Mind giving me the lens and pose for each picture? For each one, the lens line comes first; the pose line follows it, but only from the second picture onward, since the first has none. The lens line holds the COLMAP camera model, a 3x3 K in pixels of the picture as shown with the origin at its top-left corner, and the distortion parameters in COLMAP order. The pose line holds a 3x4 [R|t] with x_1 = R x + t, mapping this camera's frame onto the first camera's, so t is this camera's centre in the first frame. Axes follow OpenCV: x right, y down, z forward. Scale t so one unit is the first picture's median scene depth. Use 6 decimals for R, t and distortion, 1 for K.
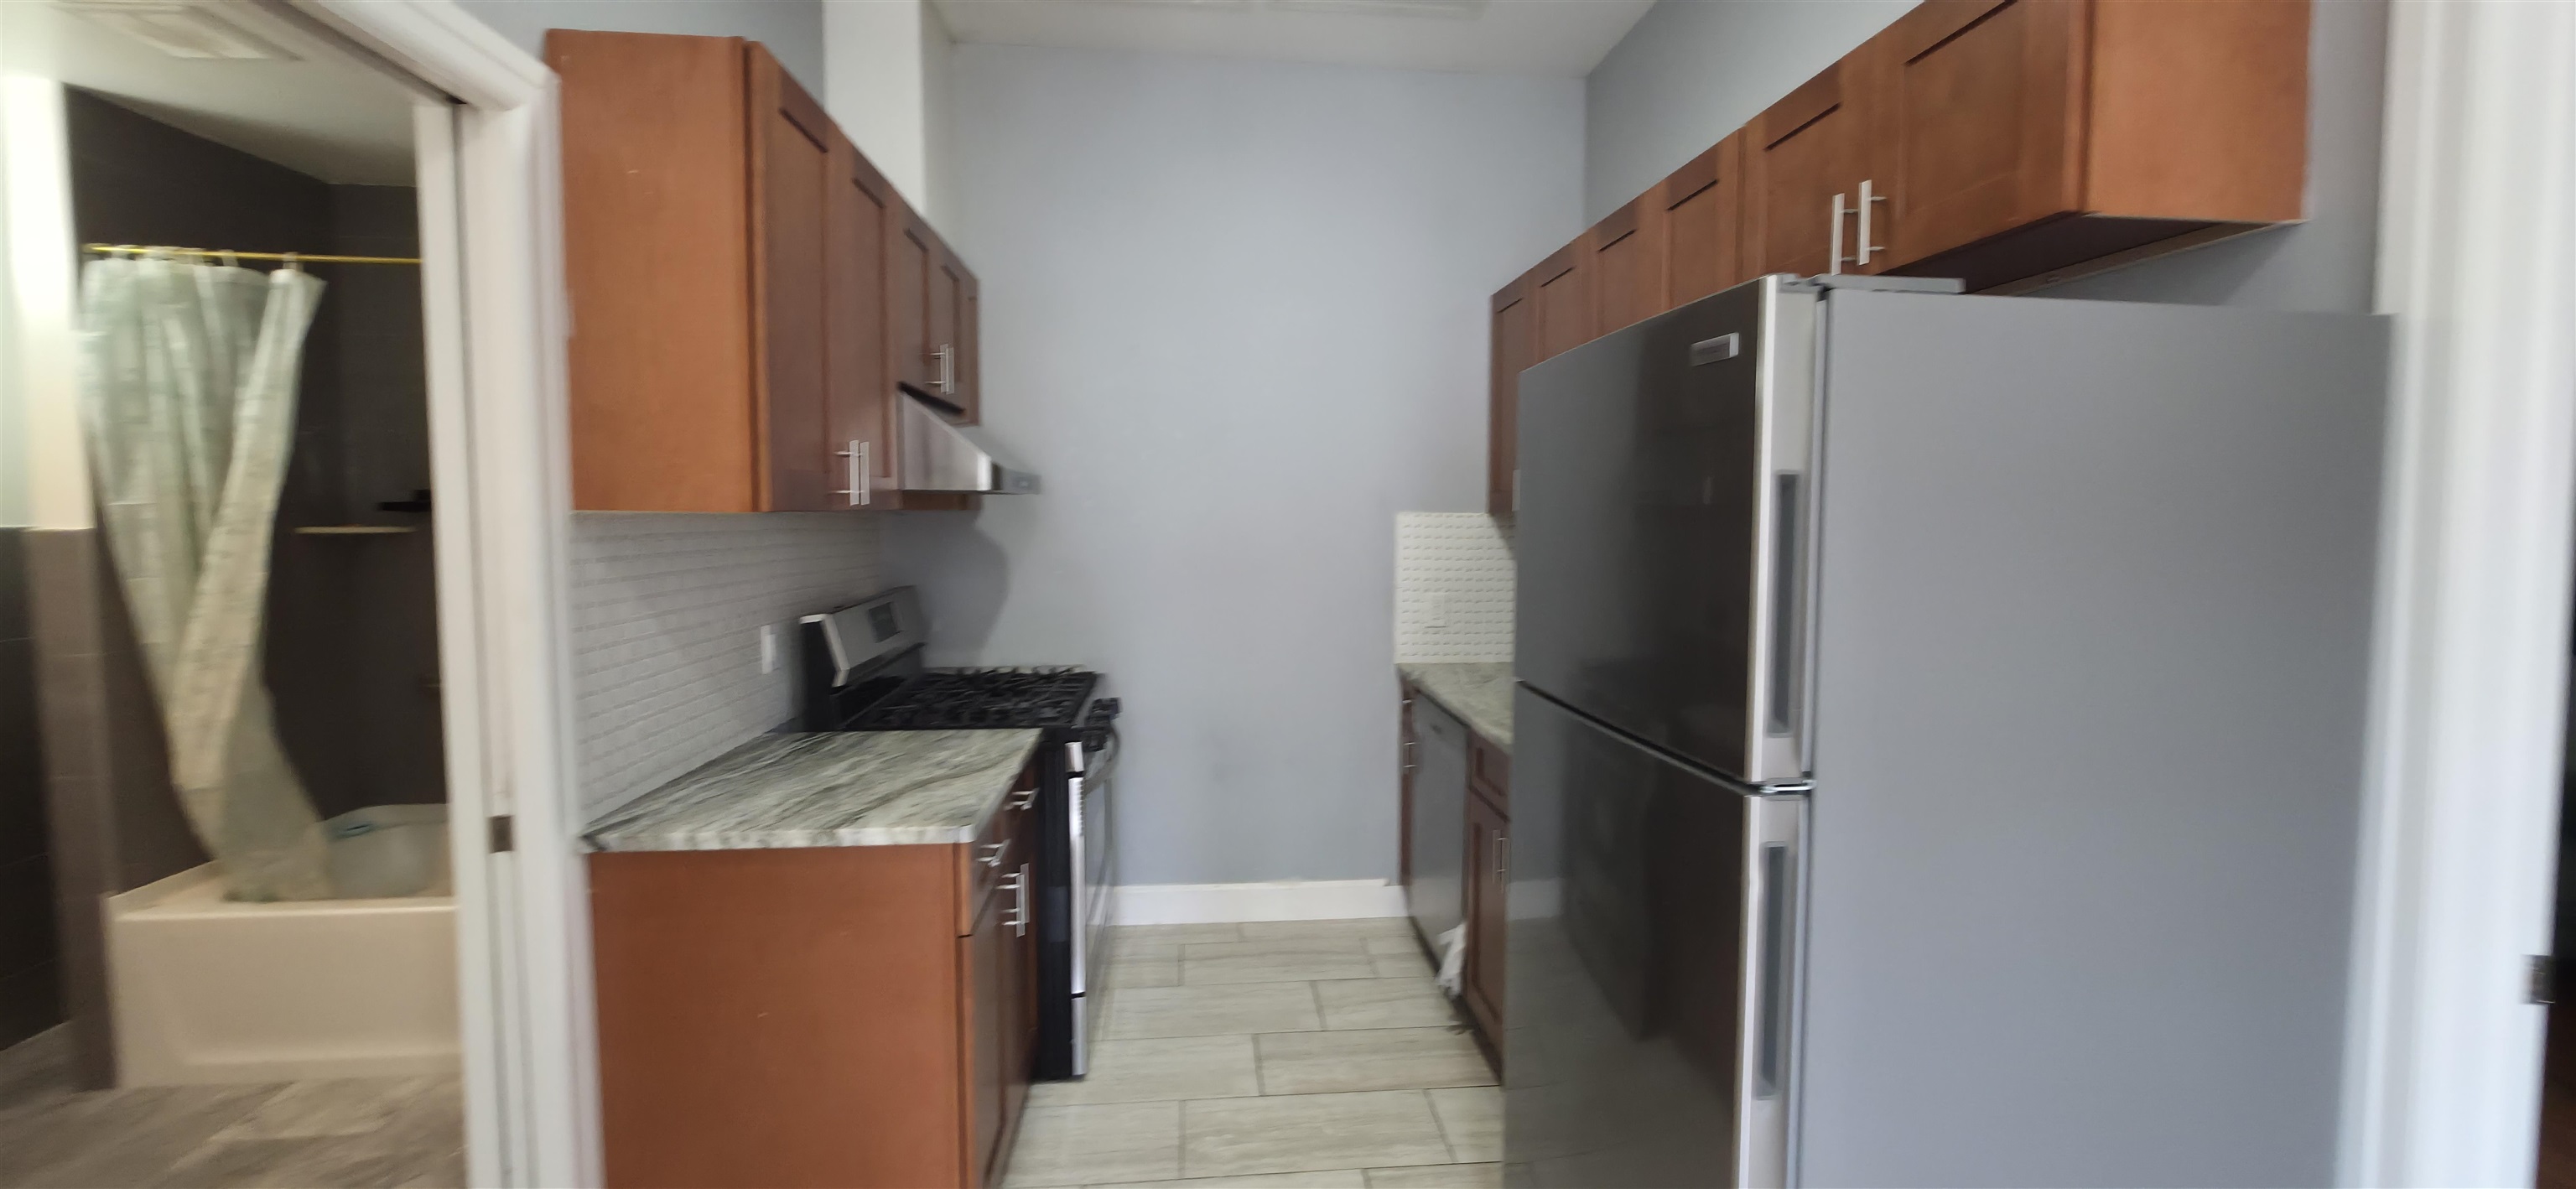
lens RADIAL K [[1035.2, 0, 1292.6], [0, 1035.2, 569.0], [0, 0, 1]] dist [0.001915, 0.000298]
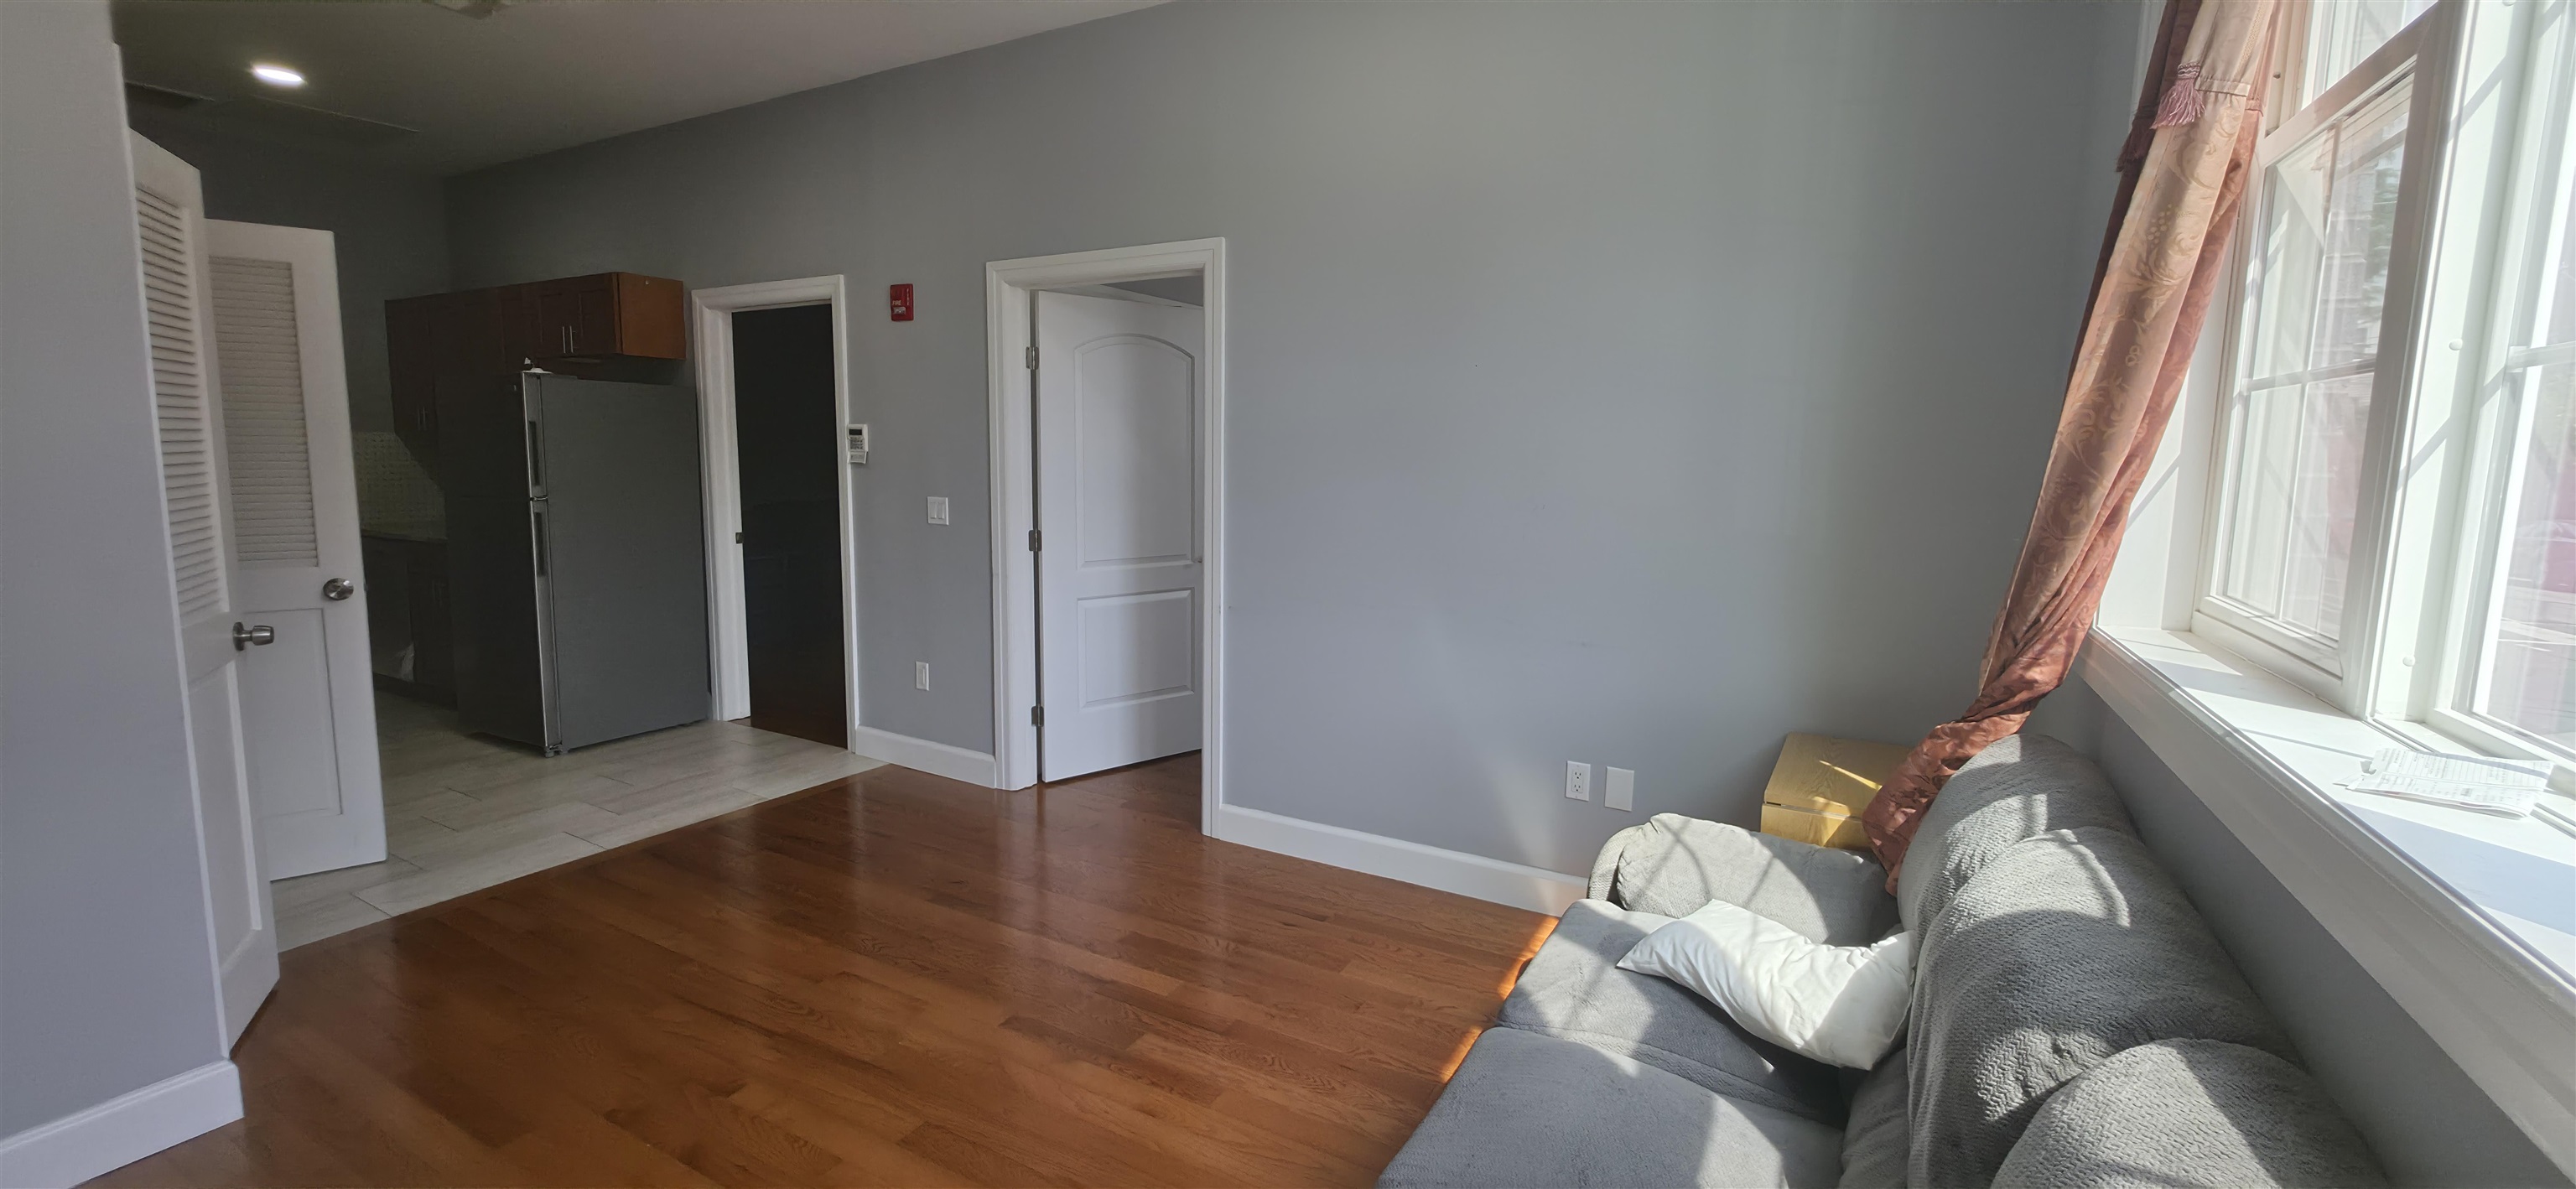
lens RADIAL K [[1035.2, 0, 1292.6], [0, 1035.2, 569.0], [0, 0, 1]] dist [0.001915, 0.000298]
pose [[0.578131, -0.087418, 0.811248, -0.823758], [0.033173, 0.995940, 0.083679, 0.175684], [-0.815270, -0.021466, 0.578684, -2.719136]]
